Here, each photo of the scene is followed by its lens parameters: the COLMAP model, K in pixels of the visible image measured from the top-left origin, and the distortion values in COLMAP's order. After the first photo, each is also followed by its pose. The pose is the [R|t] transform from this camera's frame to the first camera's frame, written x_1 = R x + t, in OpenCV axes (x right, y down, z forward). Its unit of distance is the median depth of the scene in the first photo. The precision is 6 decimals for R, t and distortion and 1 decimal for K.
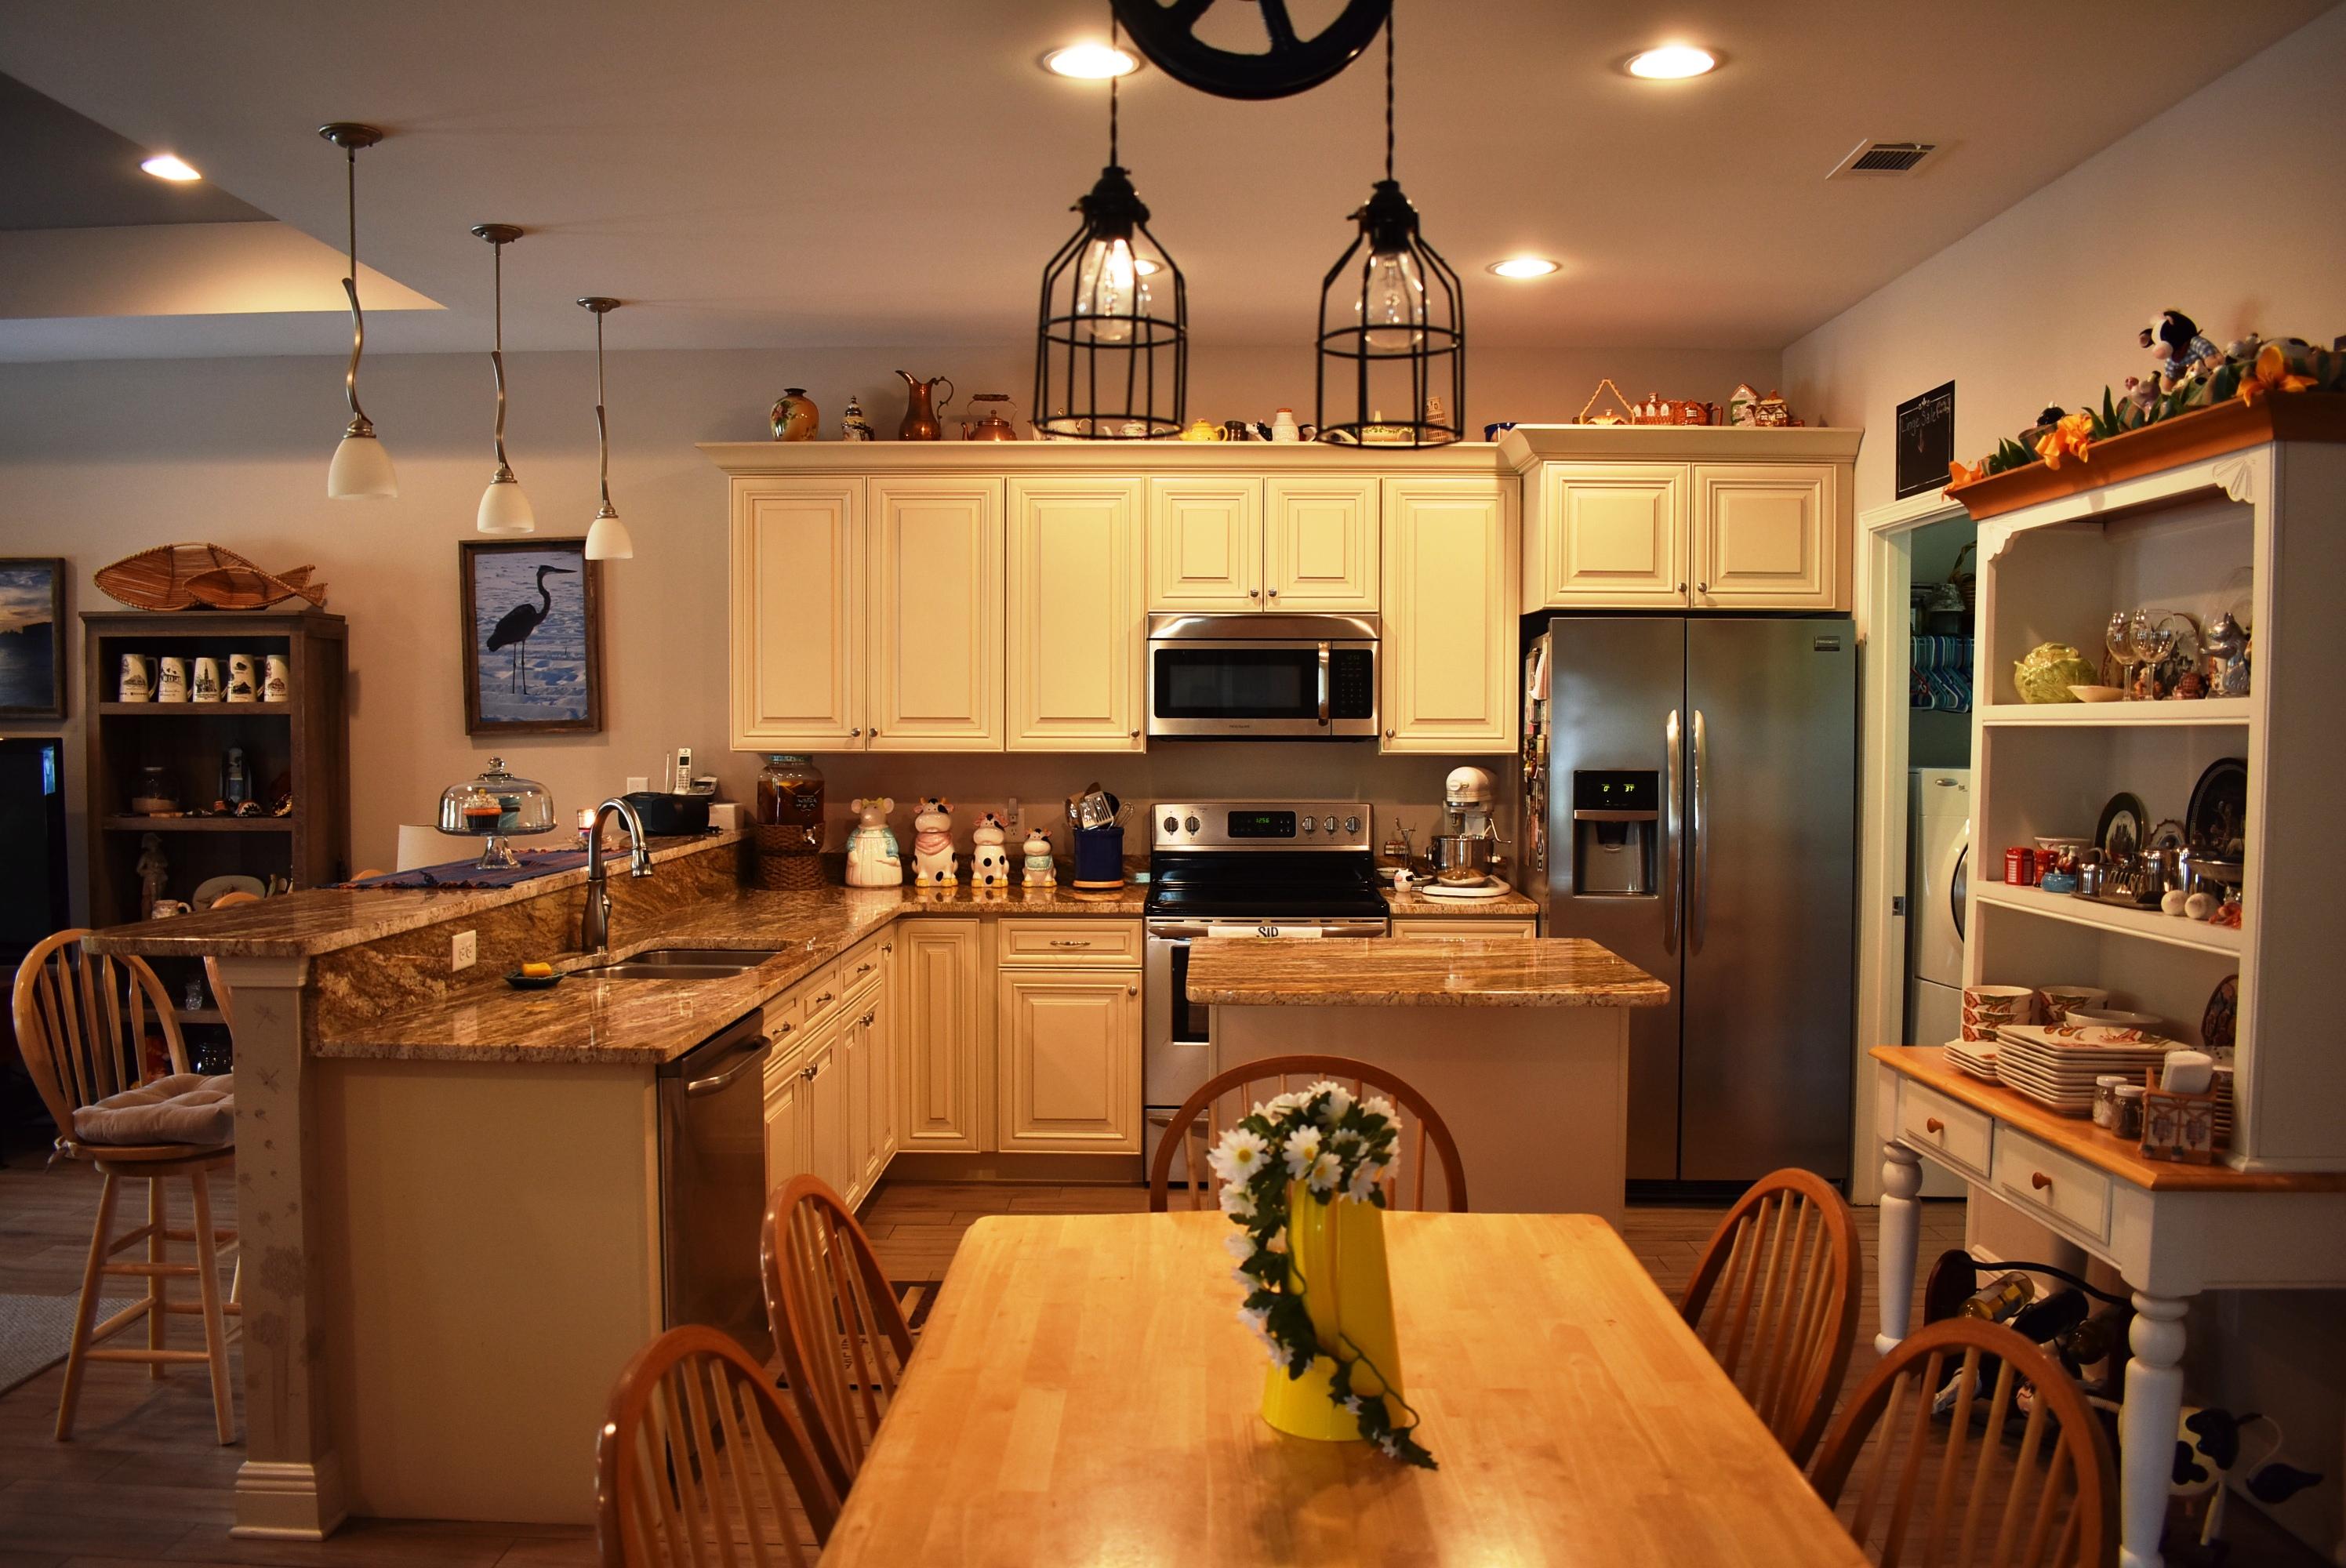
lens RADIAL K [[1839.2, 0, 1167.6], [0, 1839.2, 784.3], [0, 0, 1]] dist [-0.099531, 0.007414]
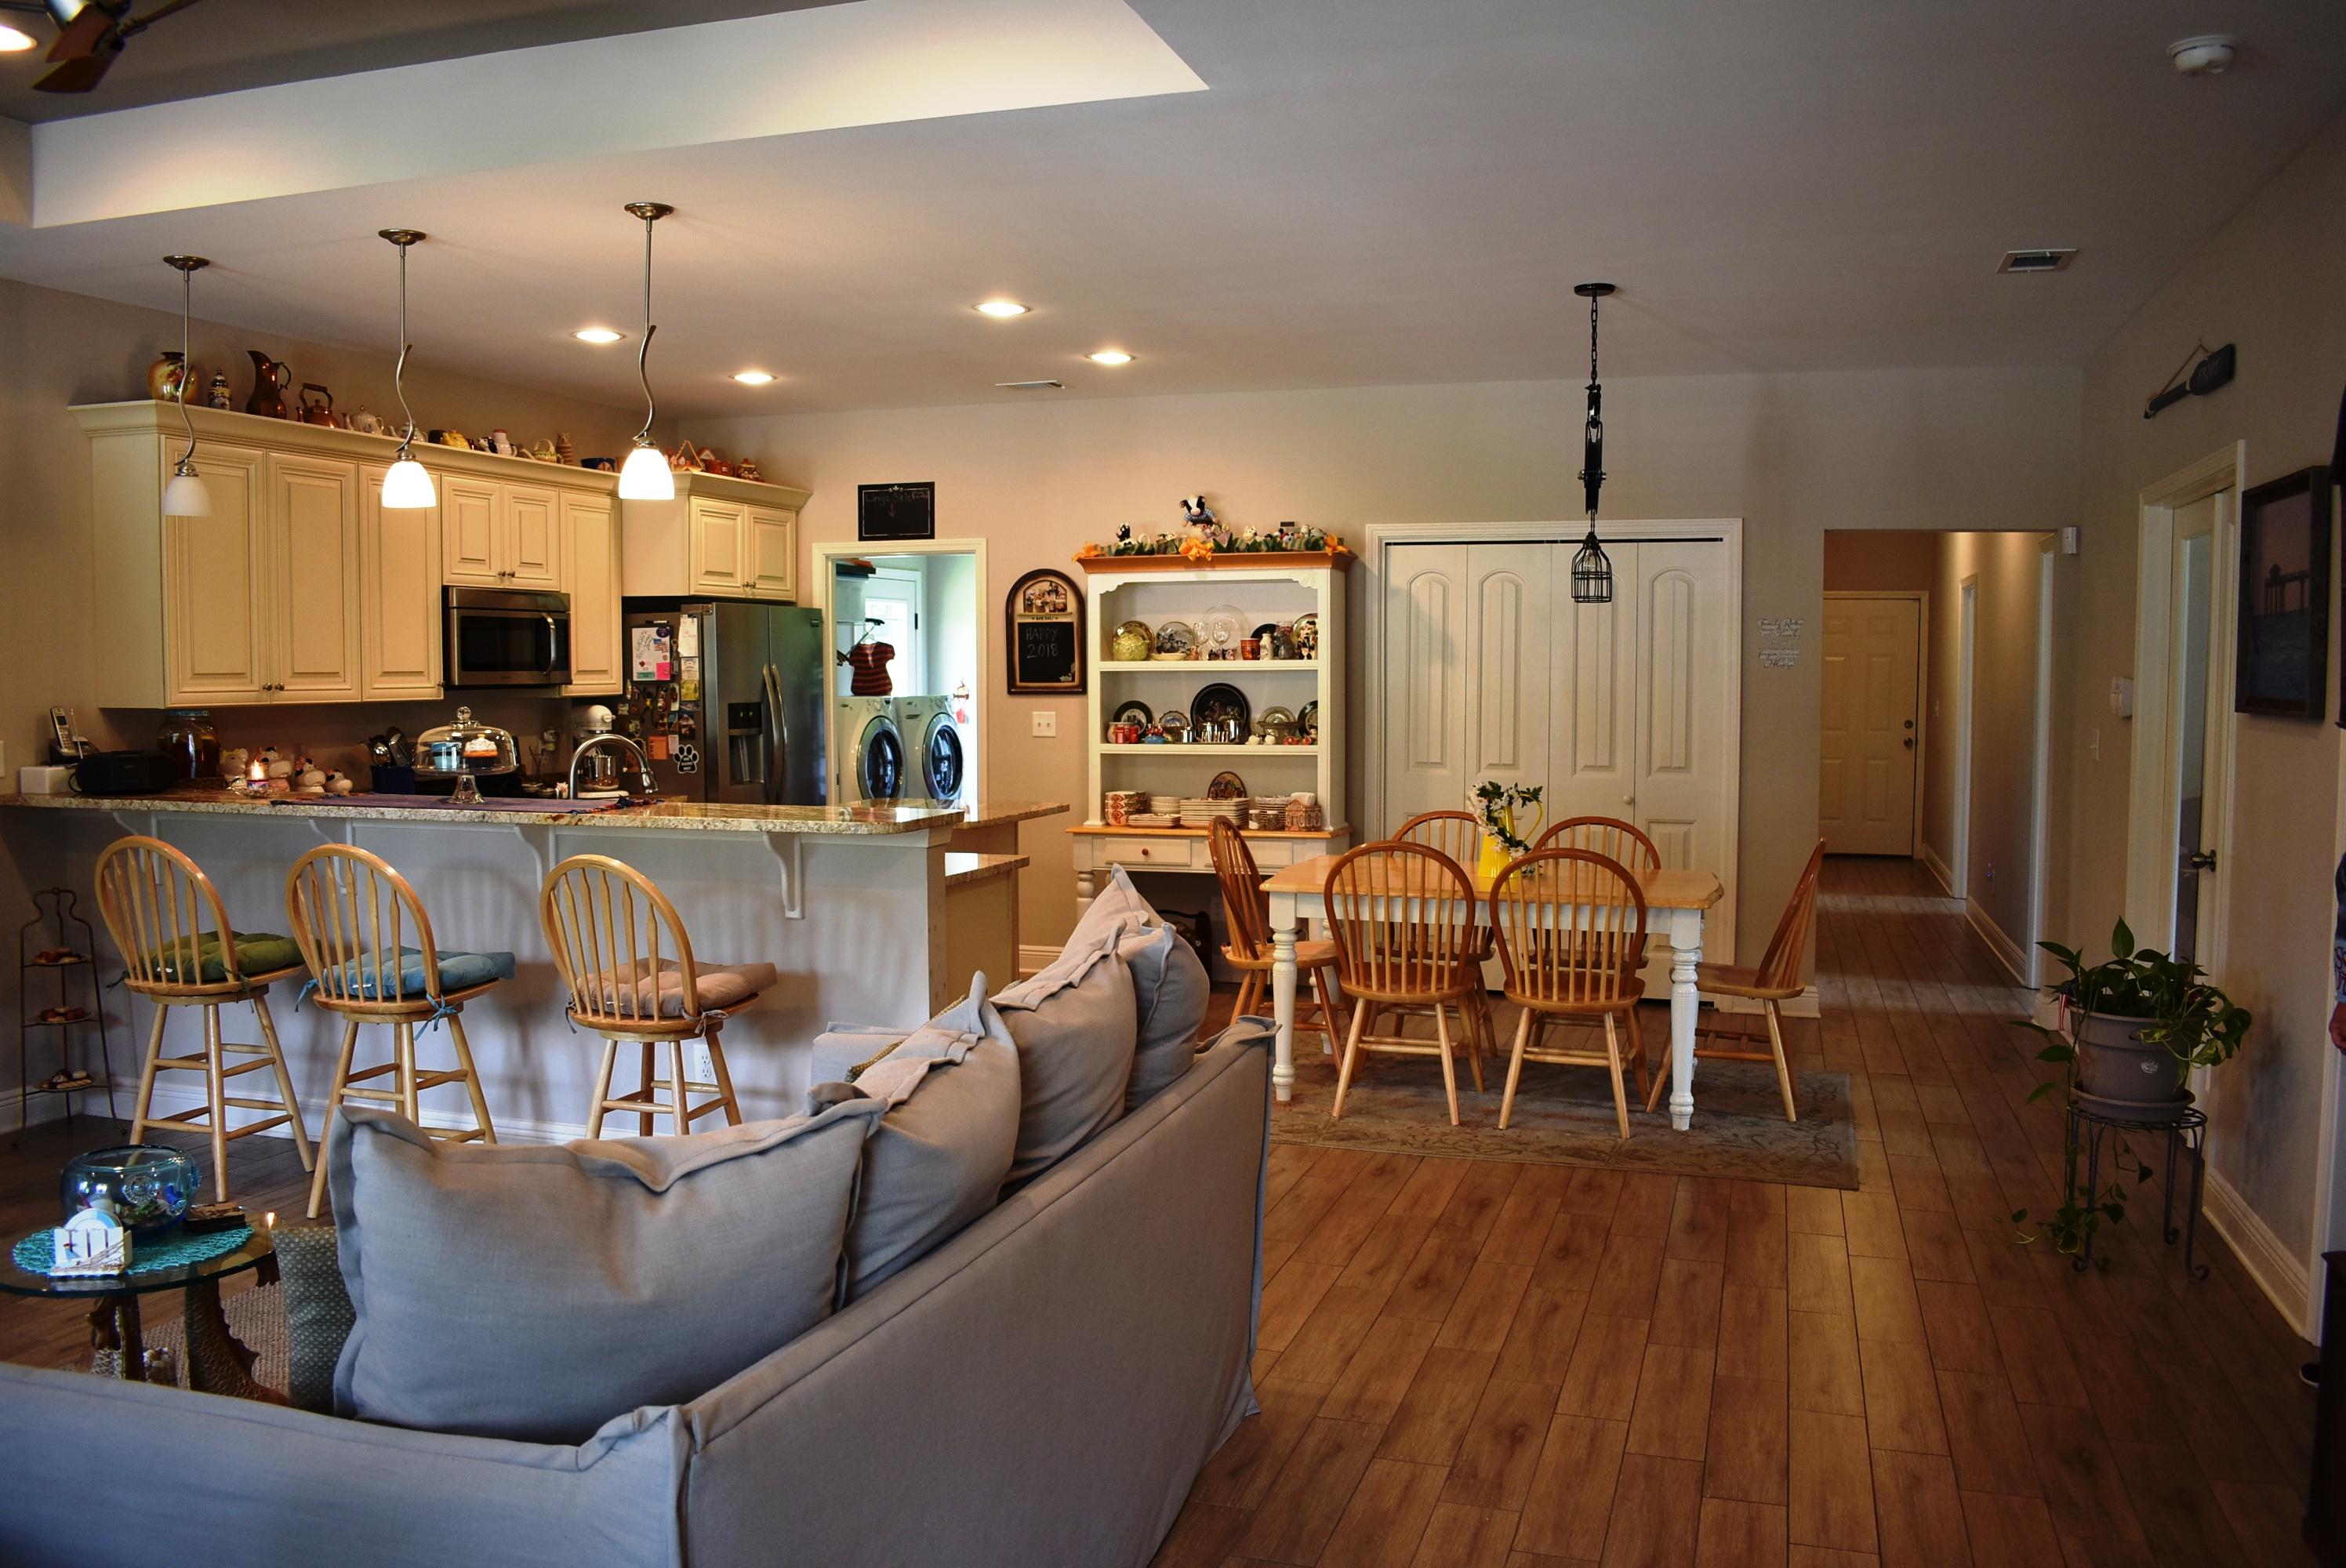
lens RADIAL K [[1839.2, 0, 1180.1], [0, 1839.2, 794.4], [0, 0, 1]] dist [-0.099531, 0.007414]
pose [[0.294758, -0.067457, 0.953188, -1.010259], [0.034648, 0.997604, 0.059886, -0.009028], [-0.954944, 0.015375, 0.296389, 0.170709]]
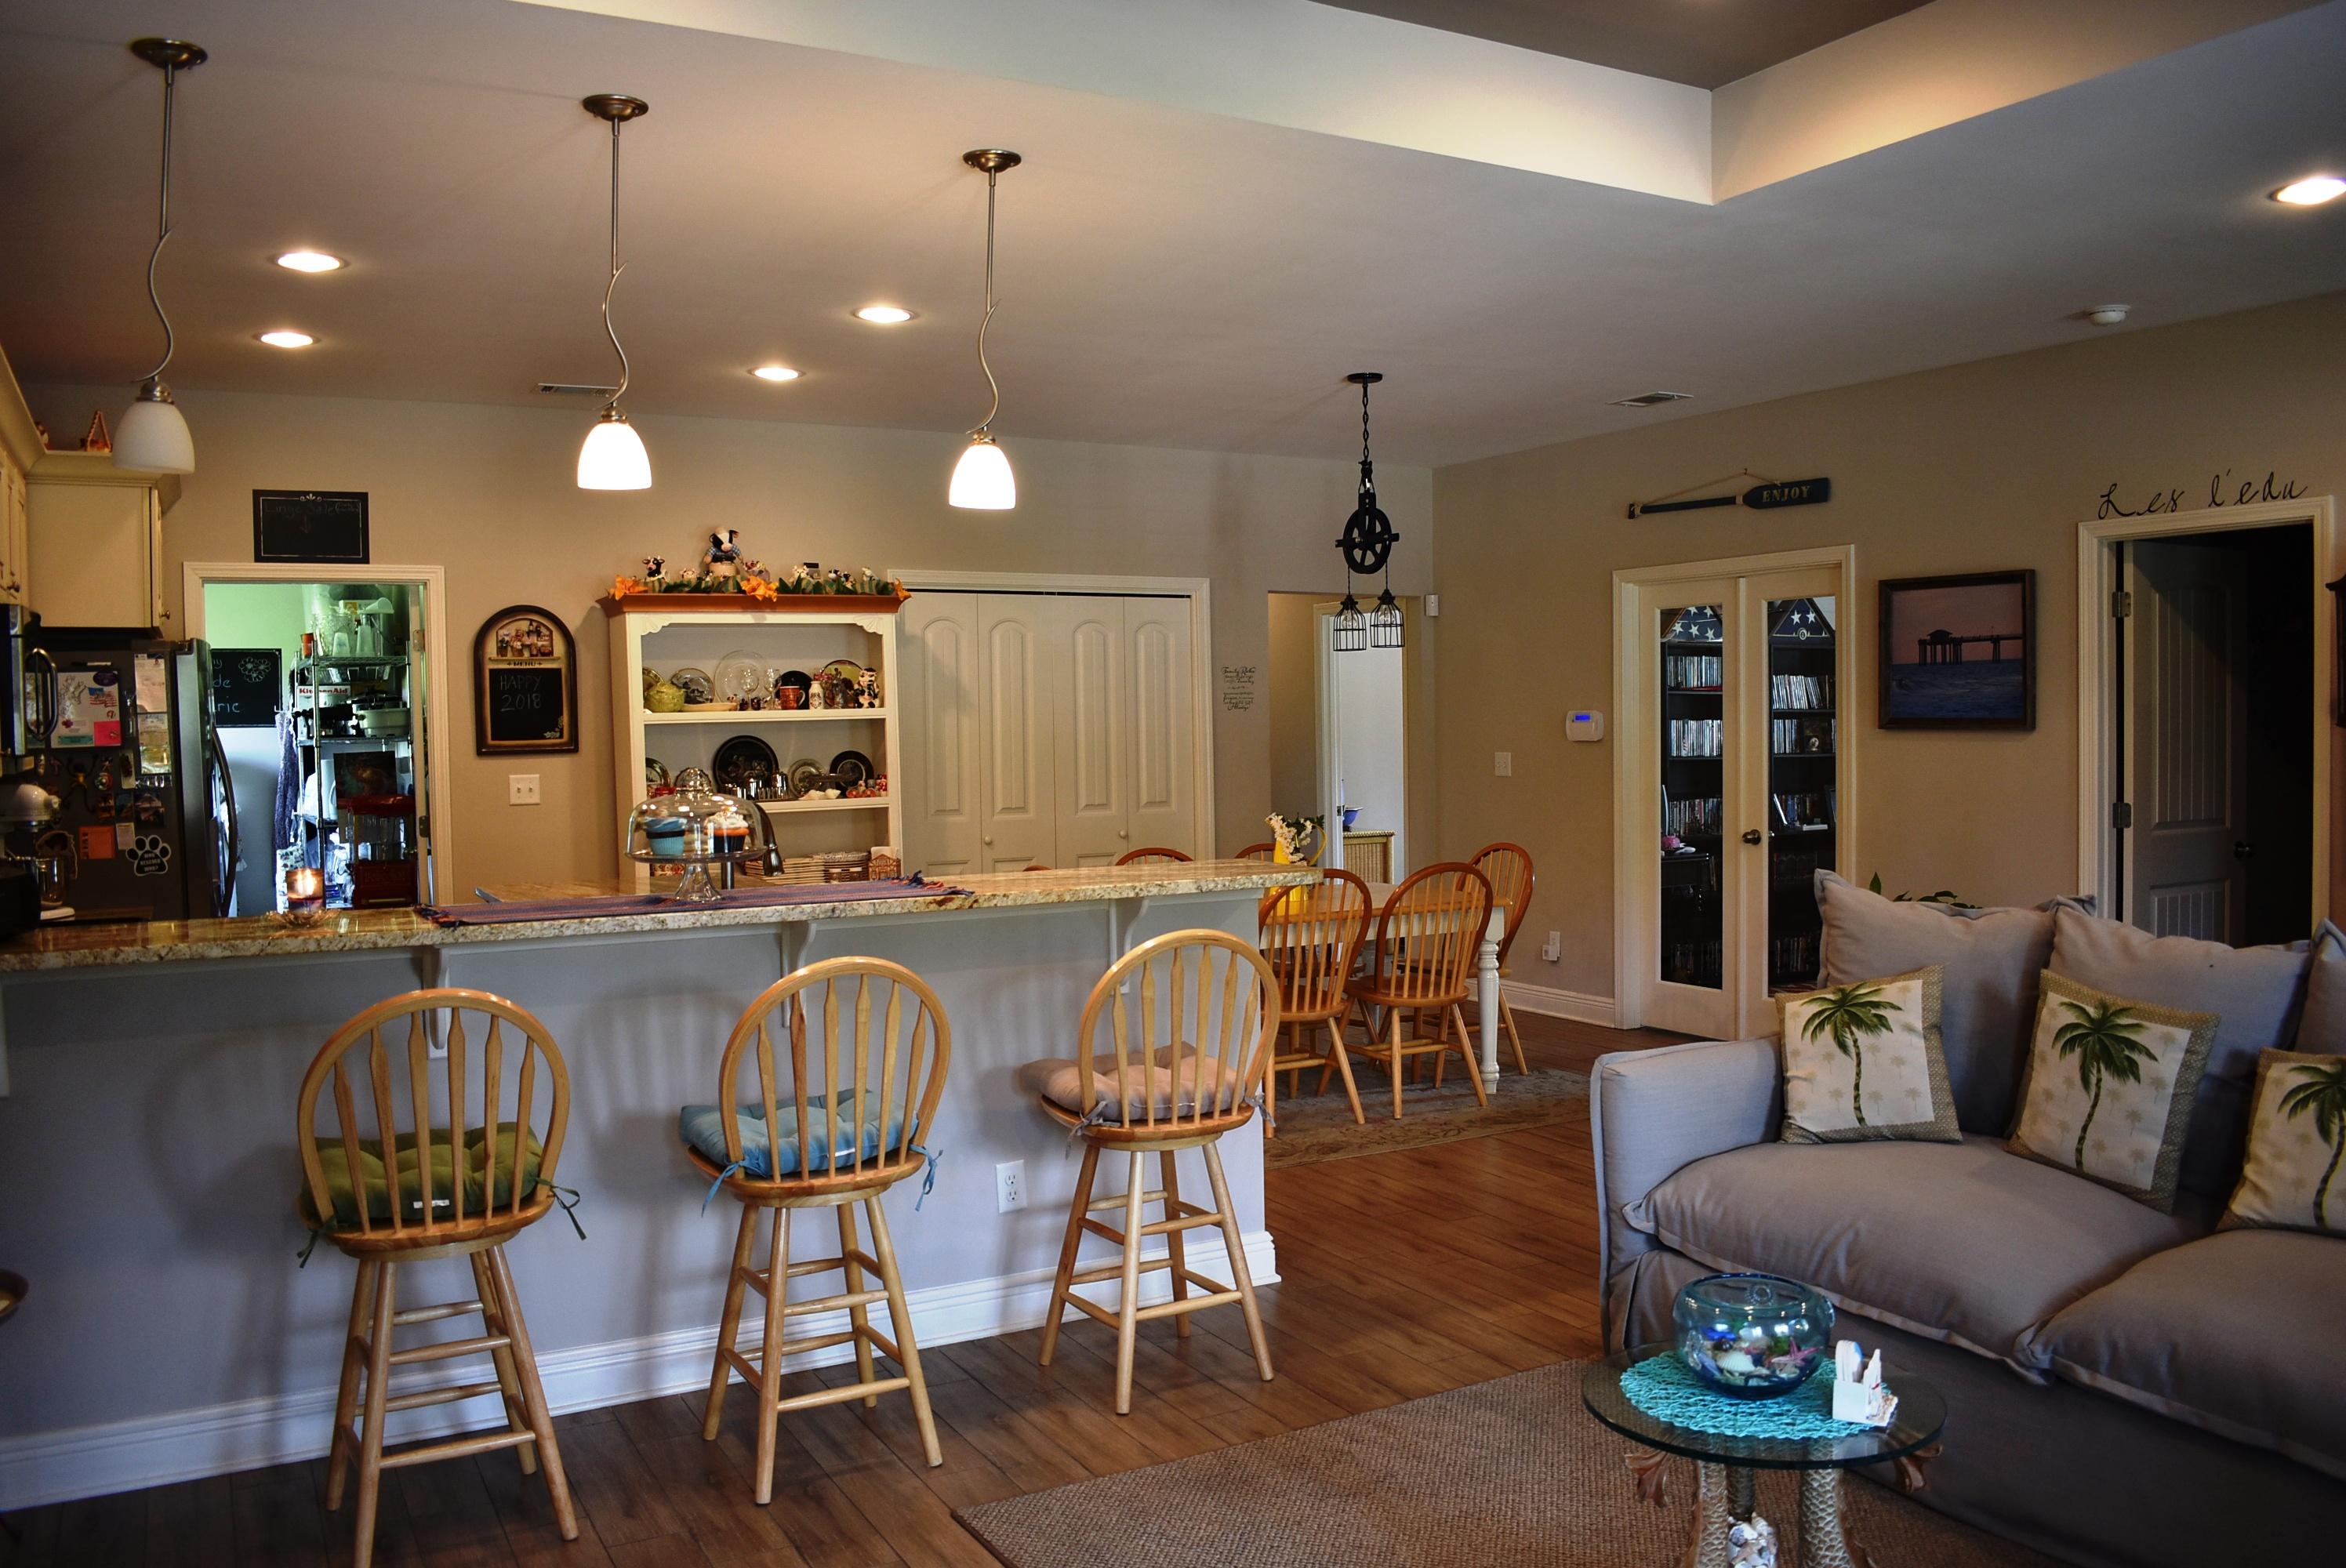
lens RADIAL K [[1839.2, 0, 1193.8], [0, 1839.2, 792.1], [0, 0, 1]] dist [-0.099531, 0.007414]
pose [[-0.507377, -0.030746, 0.861176, -0.917599], [0.045150, 0.997042, 0.062197, -0.034287], [-0.860541, 0.070439, -0.504488, 0.927065]]
